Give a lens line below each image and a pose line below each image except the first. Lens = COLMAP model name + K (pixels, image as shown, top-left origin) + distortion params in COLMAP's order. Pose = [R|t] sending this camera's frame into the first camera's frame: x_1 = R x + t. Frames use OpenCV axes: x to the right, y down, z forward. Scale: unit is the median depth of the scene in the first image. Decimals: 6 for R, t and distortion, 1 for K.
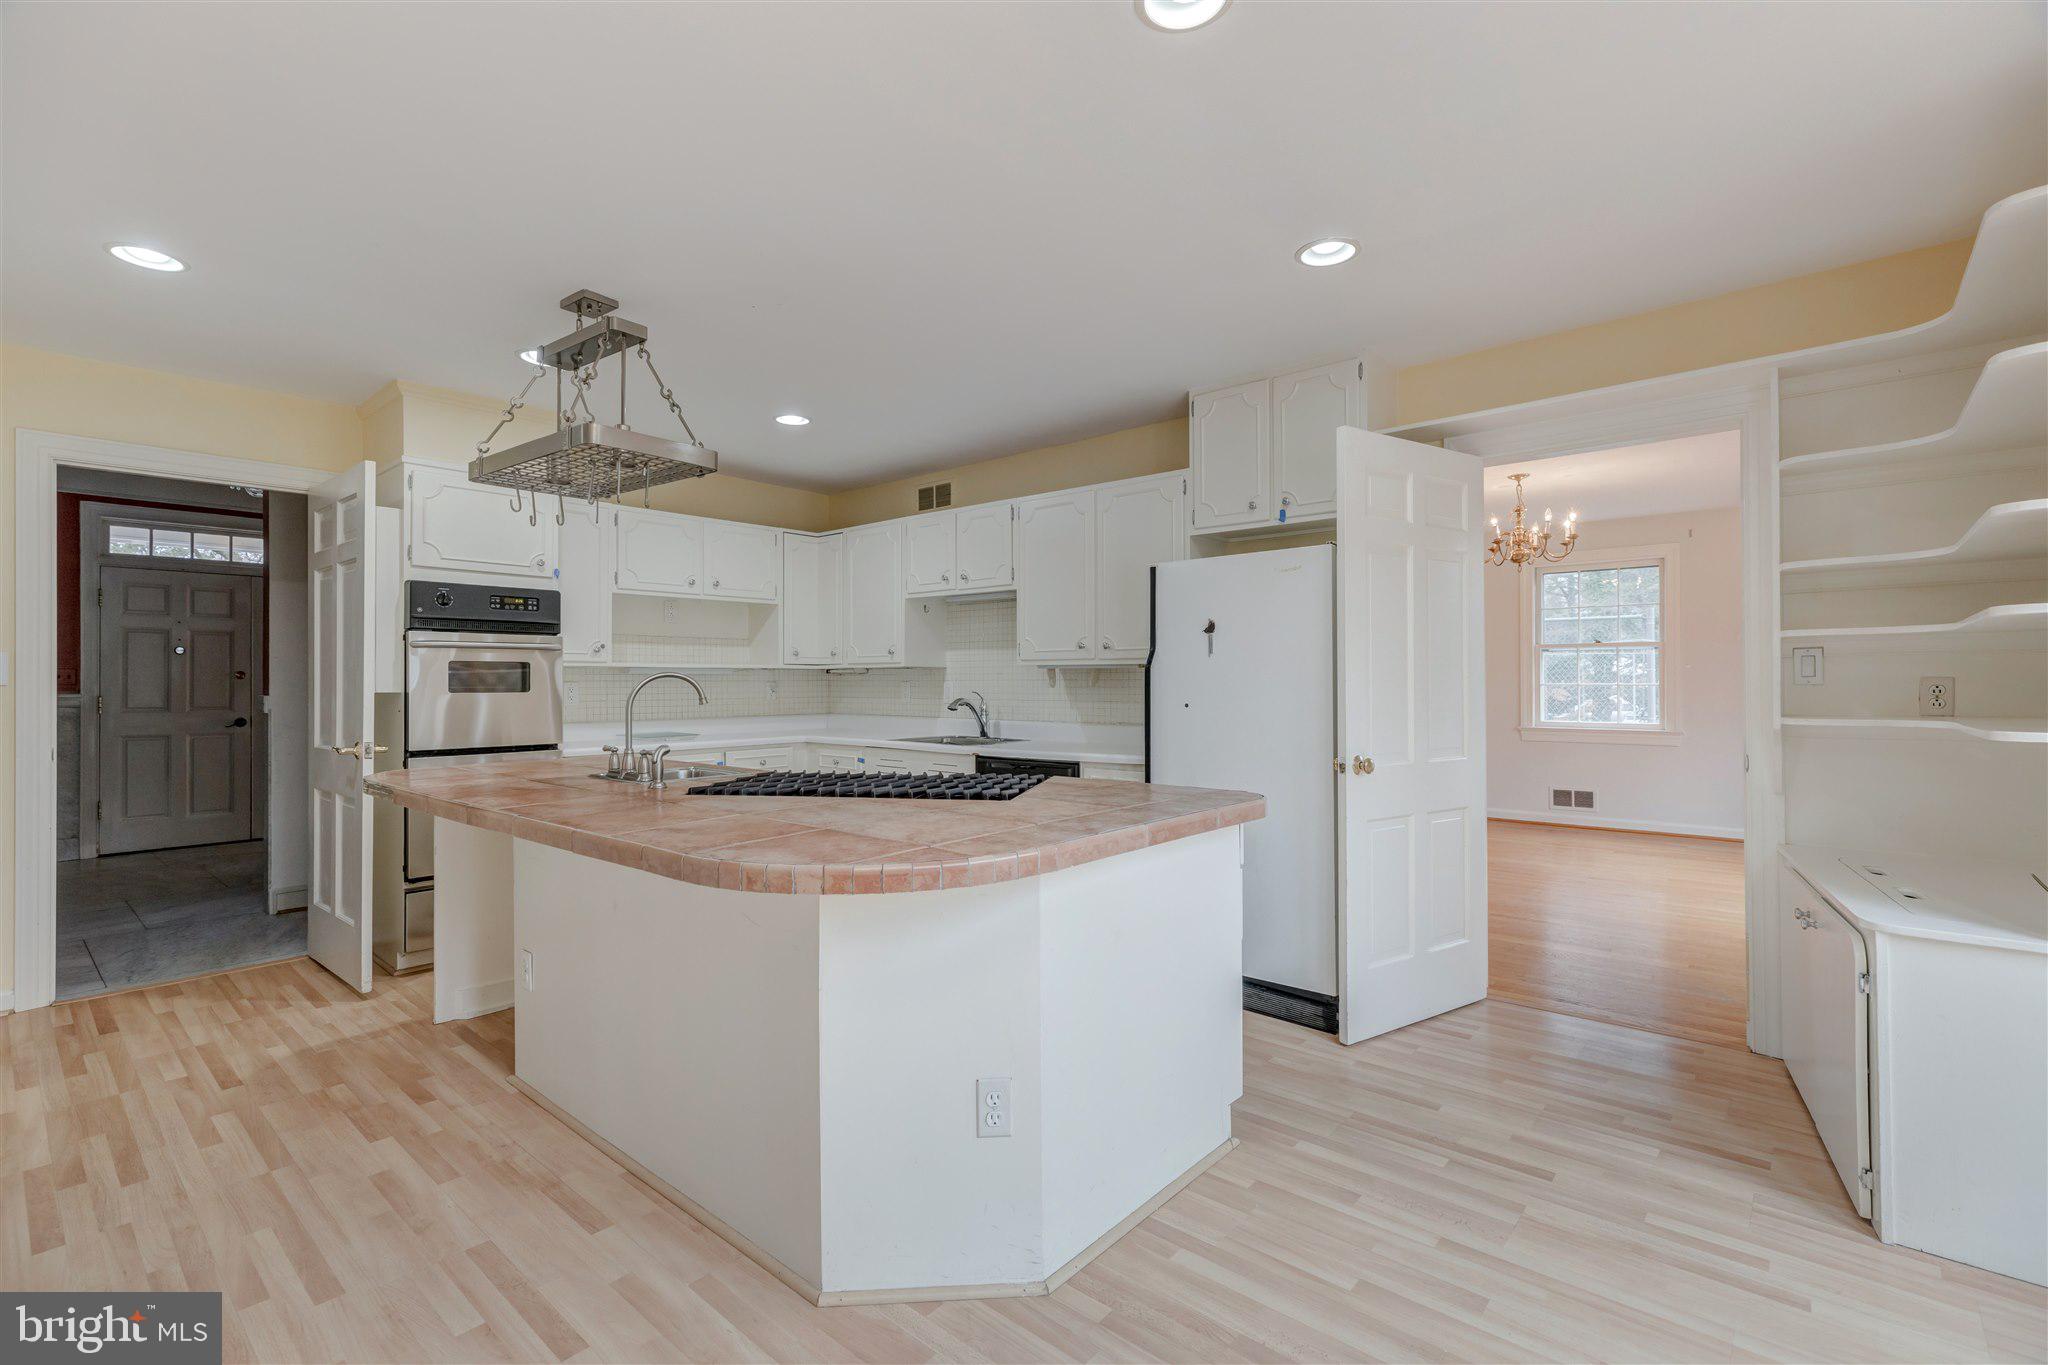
lens RADIAL K [[924.7, 0, 1024.0], [0, 924.7, 682.5], [0, 0, 1]] dist [0.006506, 0.000163]
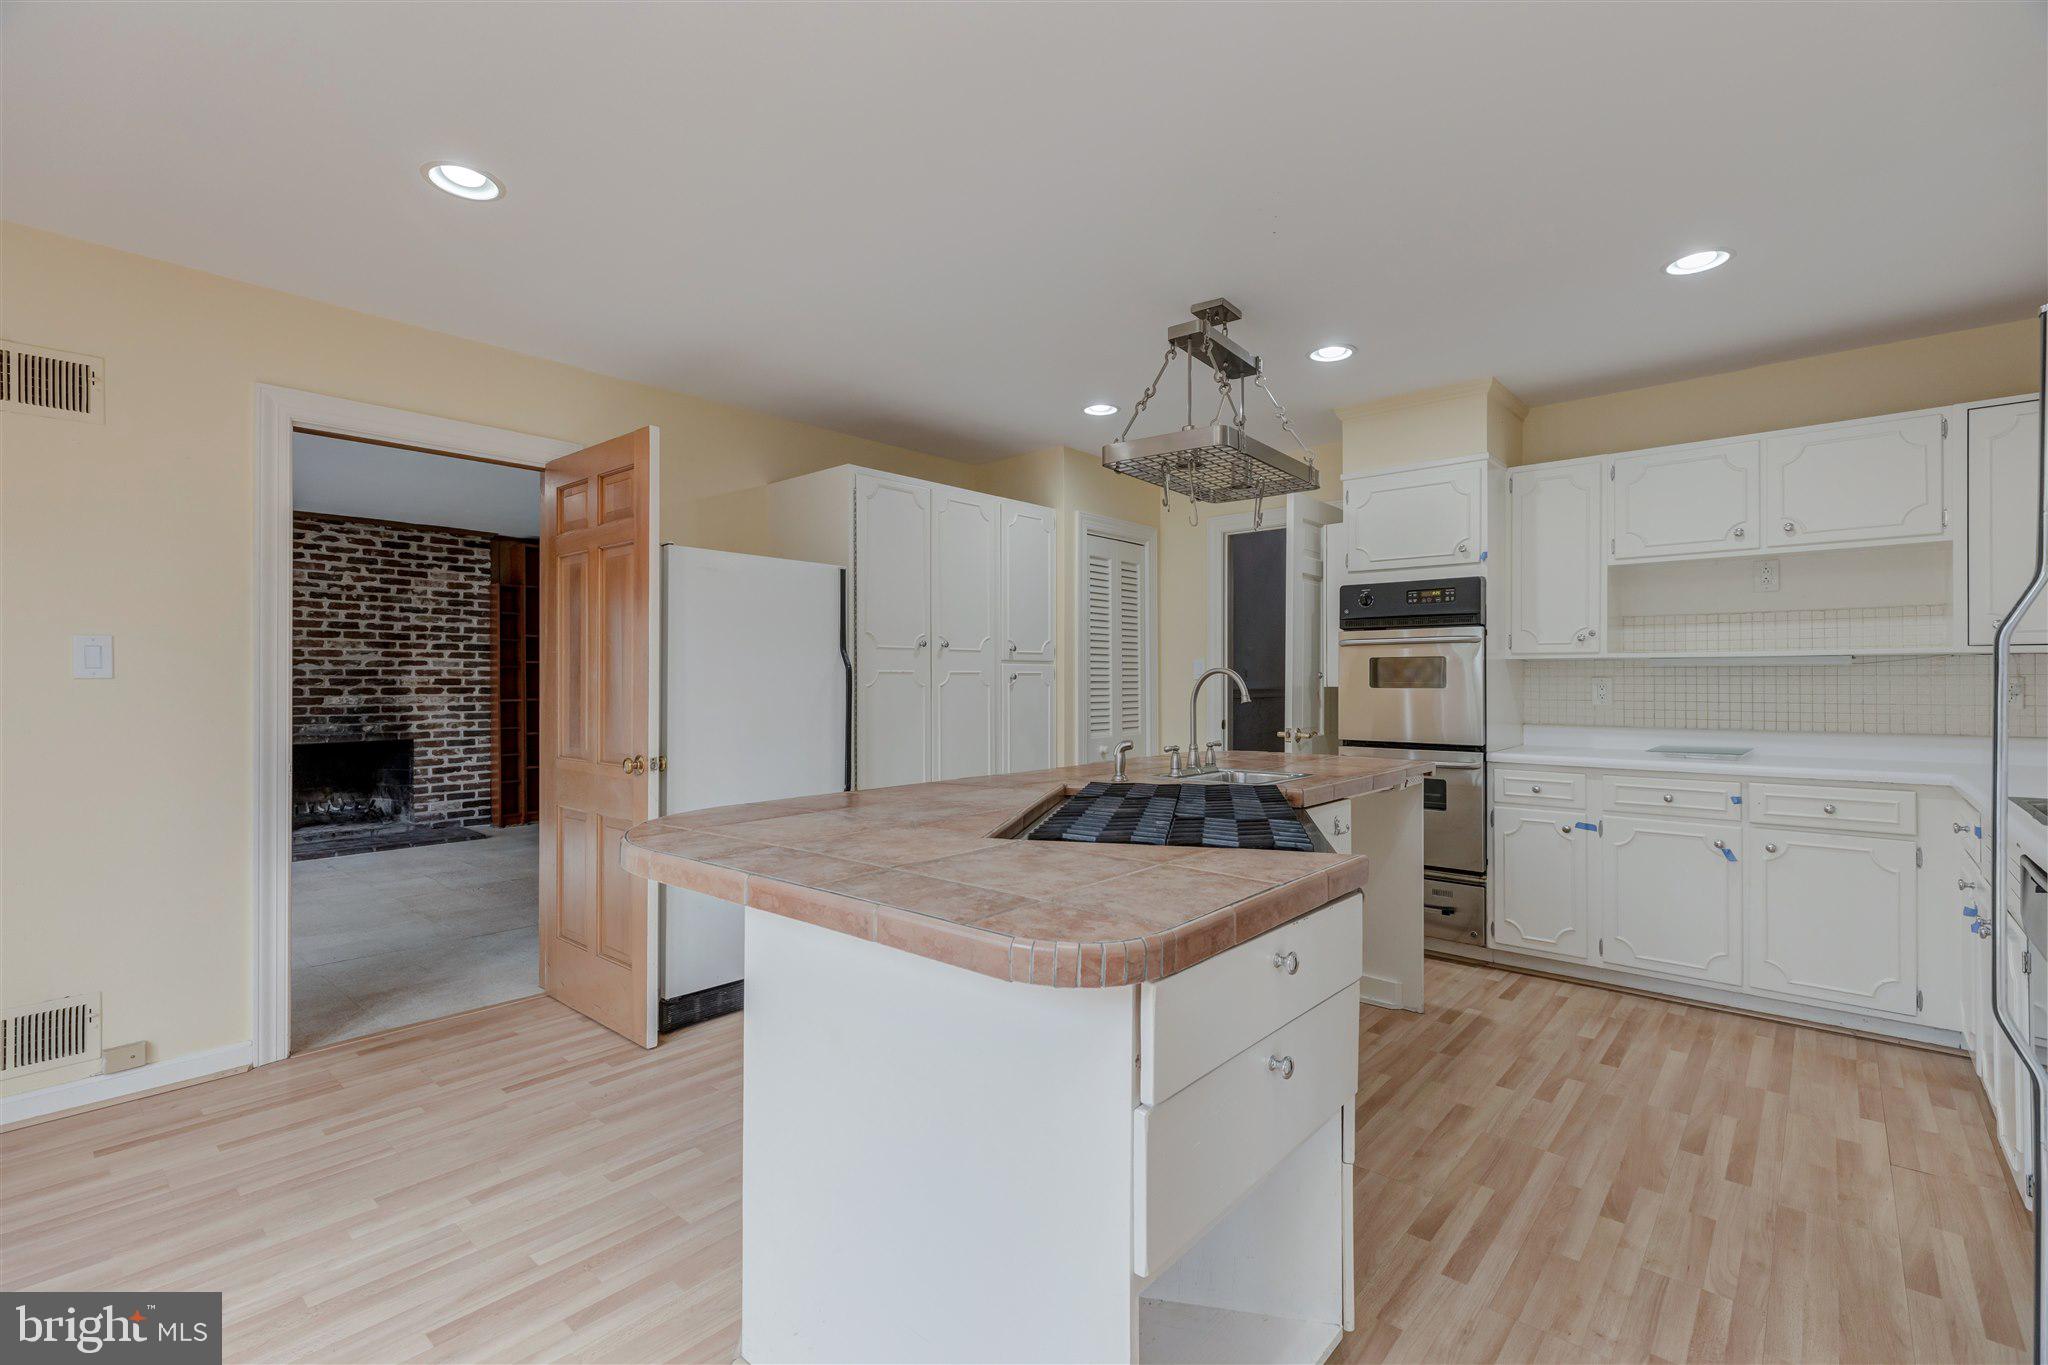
lens RADIAL K [[924.7, 0, 1024.0], [0, 924.7, 682.5], [0, 0, 1]] dist [0.006506, 0.000163]
pose [[-0.011657, 0.007746, -0.999902, 0.414643], [0.002102, 0.999968, 0.007722, -0.003660], [0.999930, -0.002012, -0.011673, 0.582587]]
